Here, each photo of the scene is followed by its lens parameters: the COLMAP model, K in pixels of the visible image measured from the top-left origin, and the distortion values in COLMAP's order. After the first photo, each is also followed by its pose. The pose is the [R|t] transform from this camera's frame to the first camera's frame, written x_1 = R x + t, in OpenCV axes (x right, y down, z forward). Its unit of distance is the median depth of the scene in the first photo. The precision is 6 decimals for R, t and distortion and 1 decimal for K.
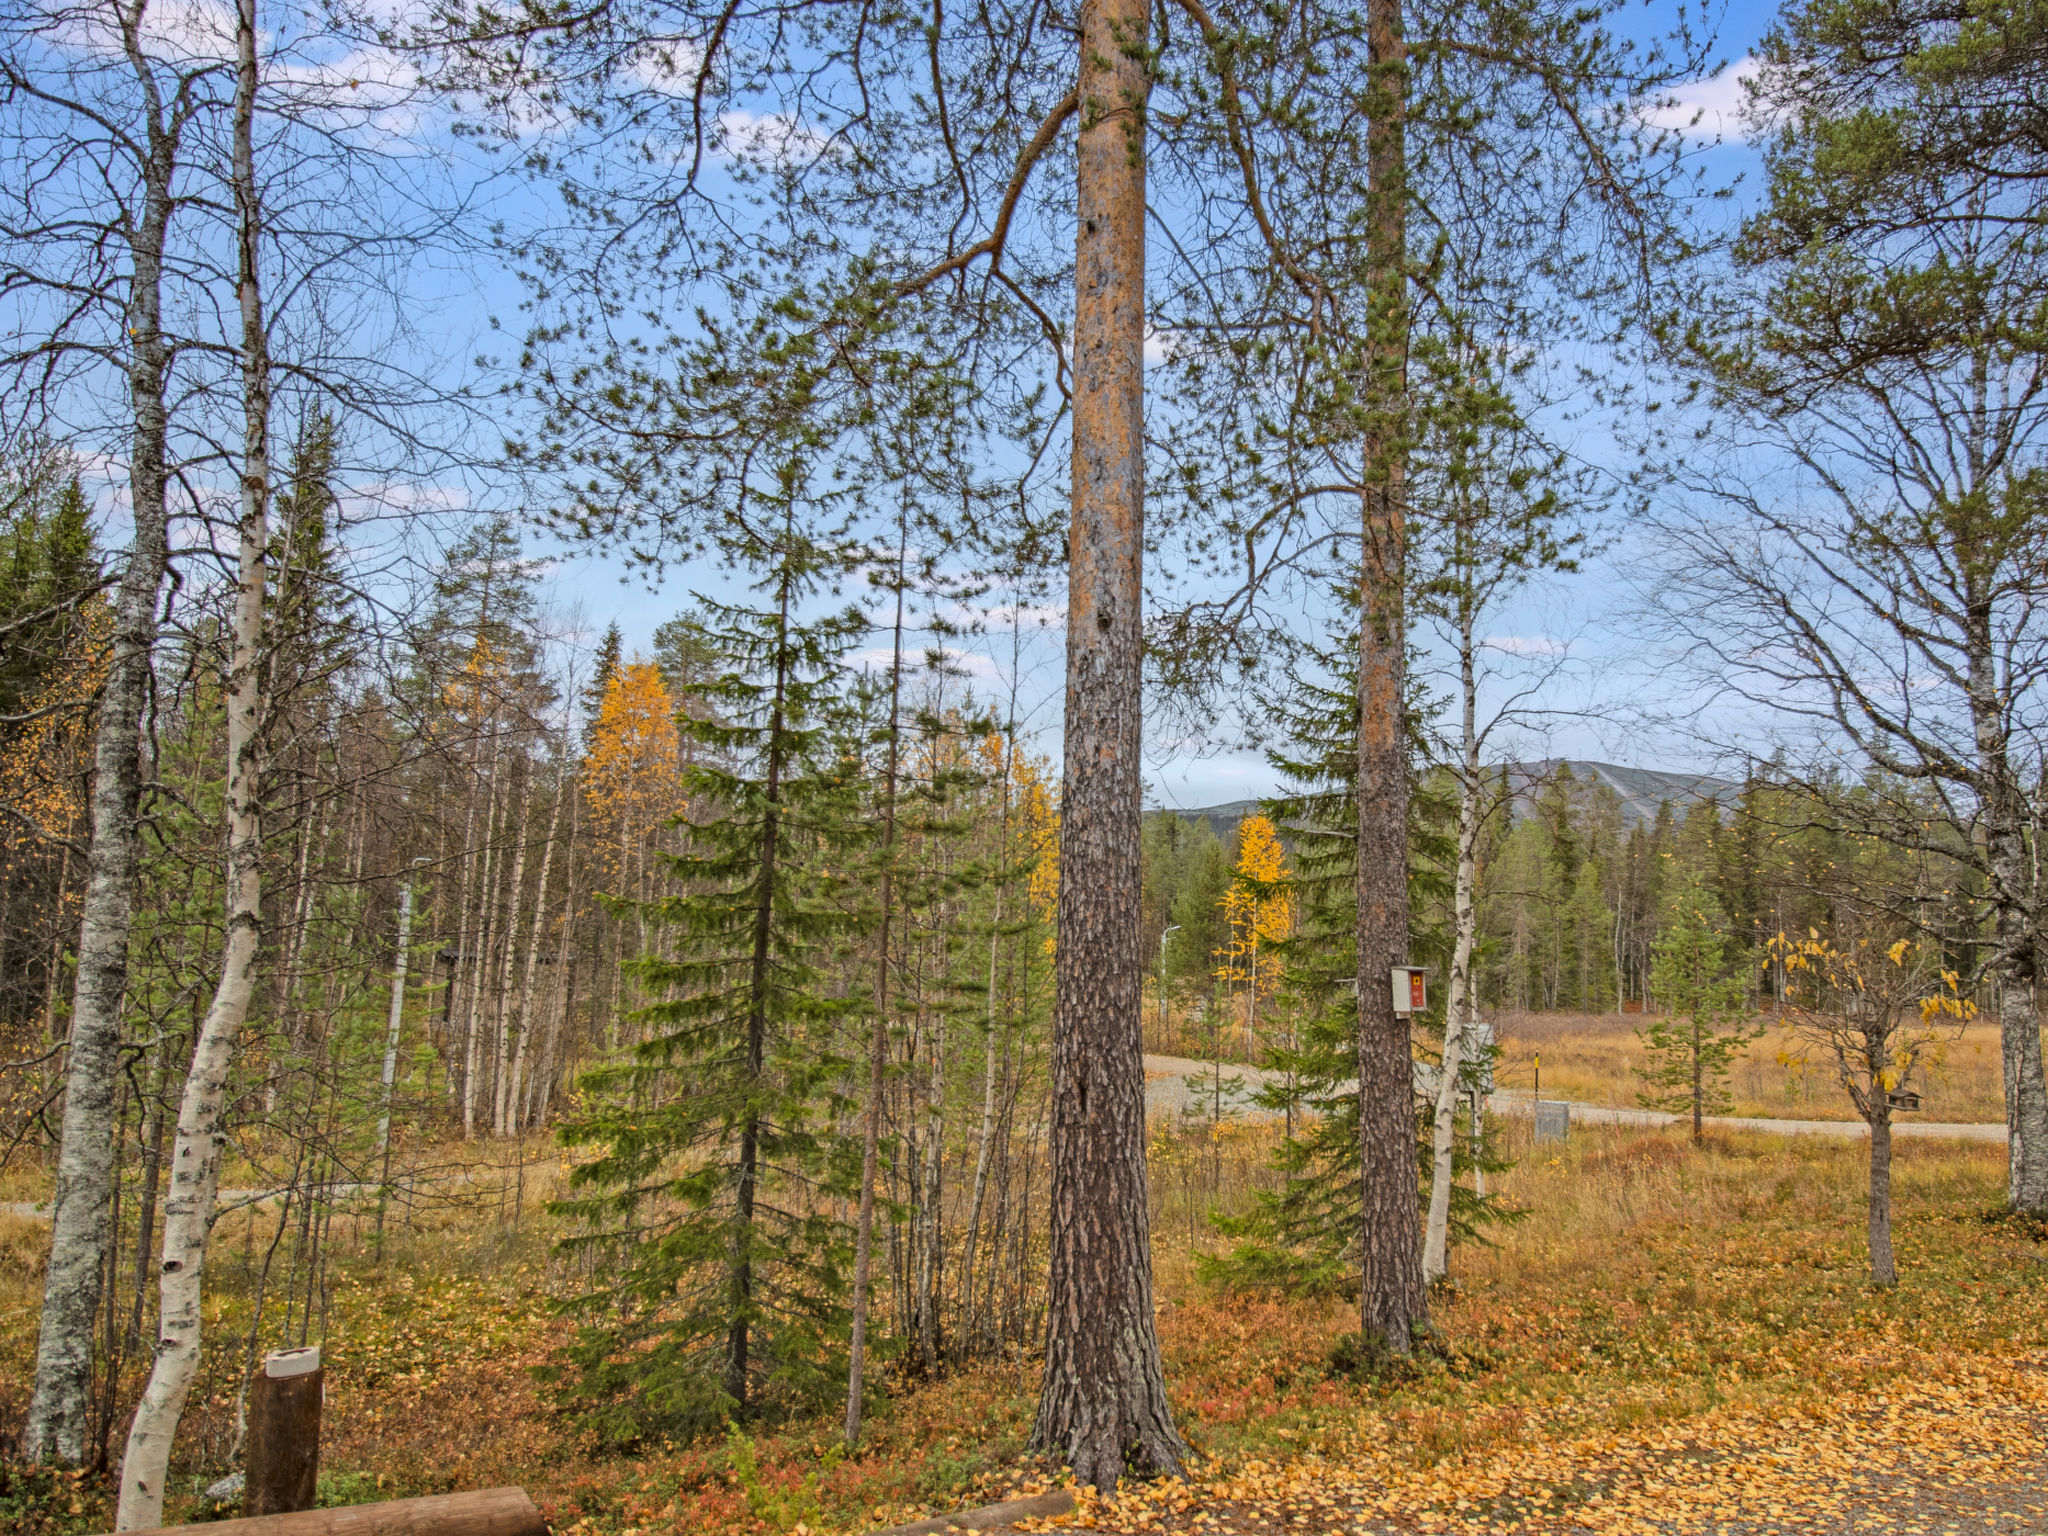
lens RADIAL K [[1108.7, 0, 1024.1], [0, 1108.7, 809.5], [0, 0, 1]] dist [0.000950, 0.000033]
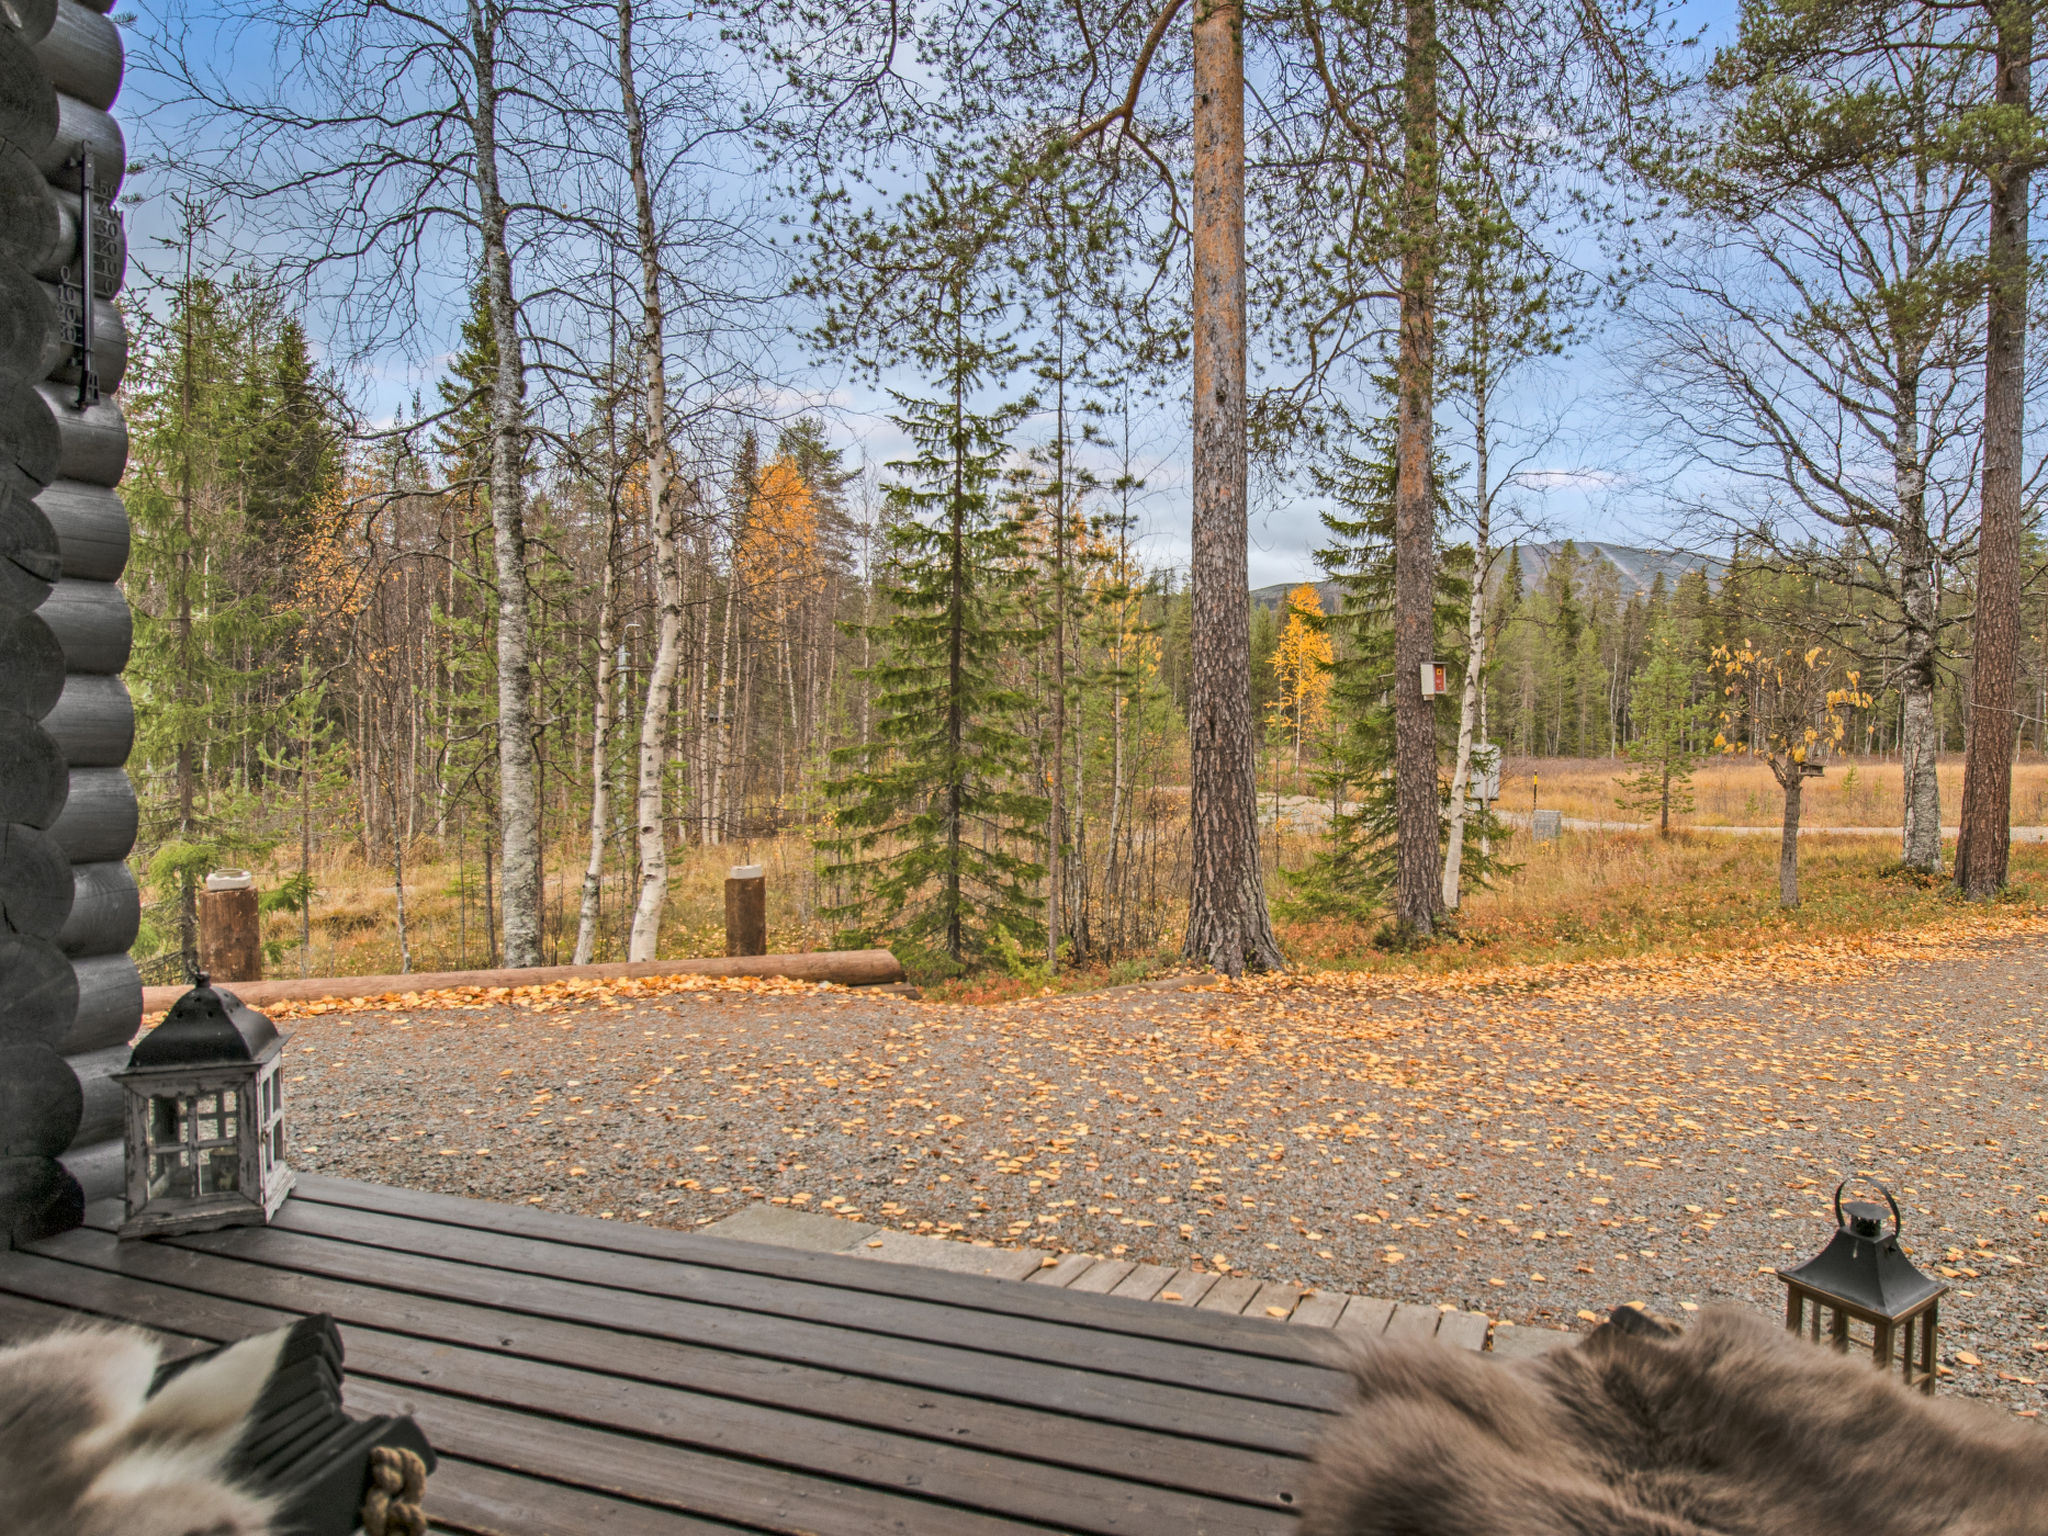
lens RADIAL K [[1157.9, 0, 1024.0], [0, 1157.9, 768.0], [0, 0, 1]] dist [-0.000960, -0.000724]
pose [[0.999646, -0.026593, -0.000795, -0.149105], [0.026532, 0.994257, 0.103680, 0.109319], [-0.001967, -0.103664, 0.994610, -0.401675]]
